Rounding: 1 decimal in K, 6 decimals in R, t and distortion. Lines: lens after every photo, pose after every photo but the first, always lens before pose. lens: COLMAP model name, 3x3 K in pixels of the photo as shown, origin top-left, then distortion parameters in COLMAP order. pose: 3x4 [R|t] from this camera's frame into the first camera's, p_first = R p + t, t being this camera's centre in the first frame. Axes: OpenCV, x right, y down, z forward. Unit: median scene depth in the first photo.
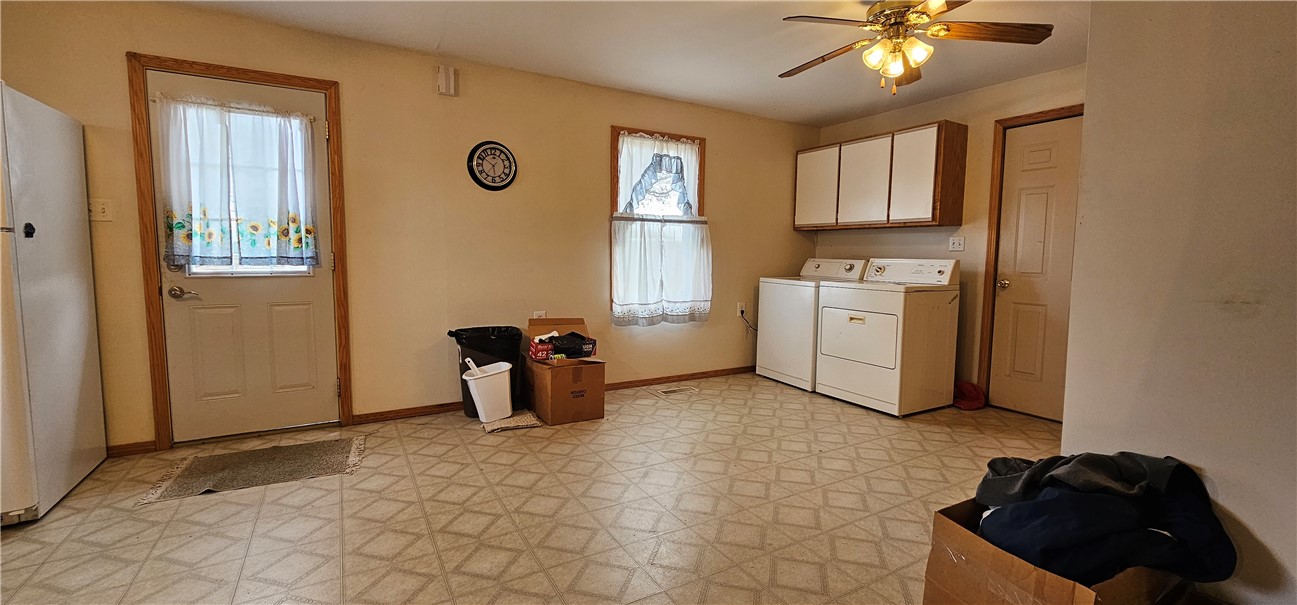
lens RADIAL K [[534.2, 0, 647.5], [0, 534.2, 298.4], [0, 0, 1]] dist [-0.004343, -0.000340]
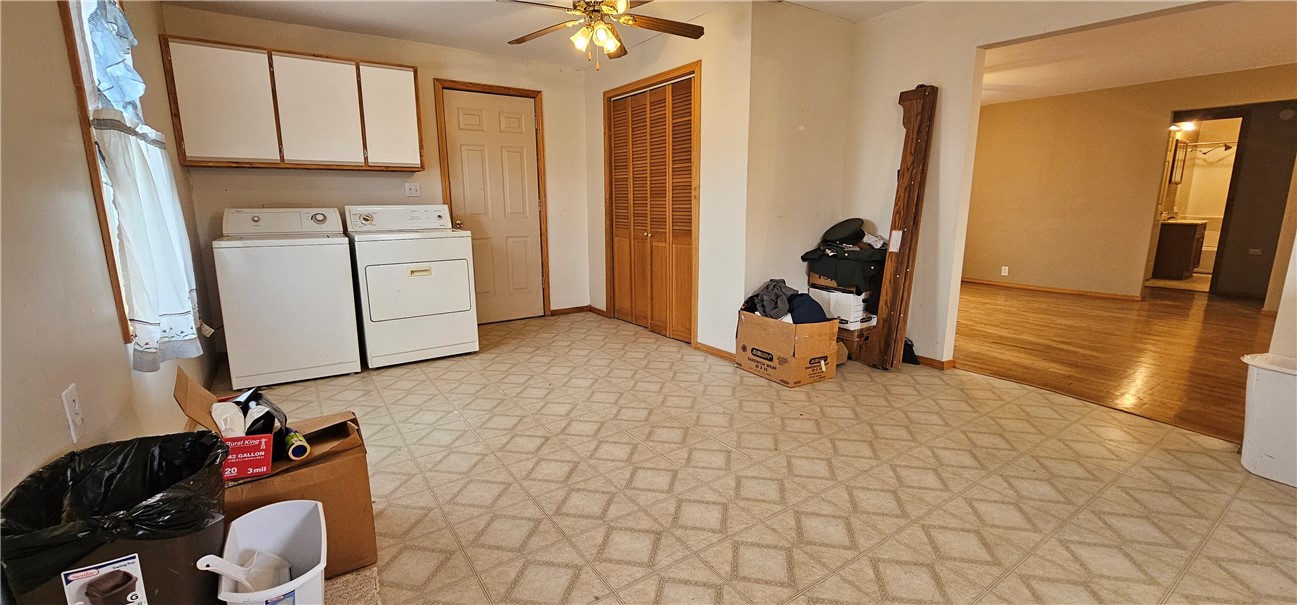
lens RADIAL K [[534.2, 0, 649.4], [0, 534.2, 300.1], [0, 0, 1]] dist [-0.004343, -0.000340]
pose [[-0.077995, -0.197908, 0.977113, -0.520199], [0.089886, 0.974711, 0.204597, -0.062007], [-0.992893, 0.103786, -0.058233, 0.611269]]
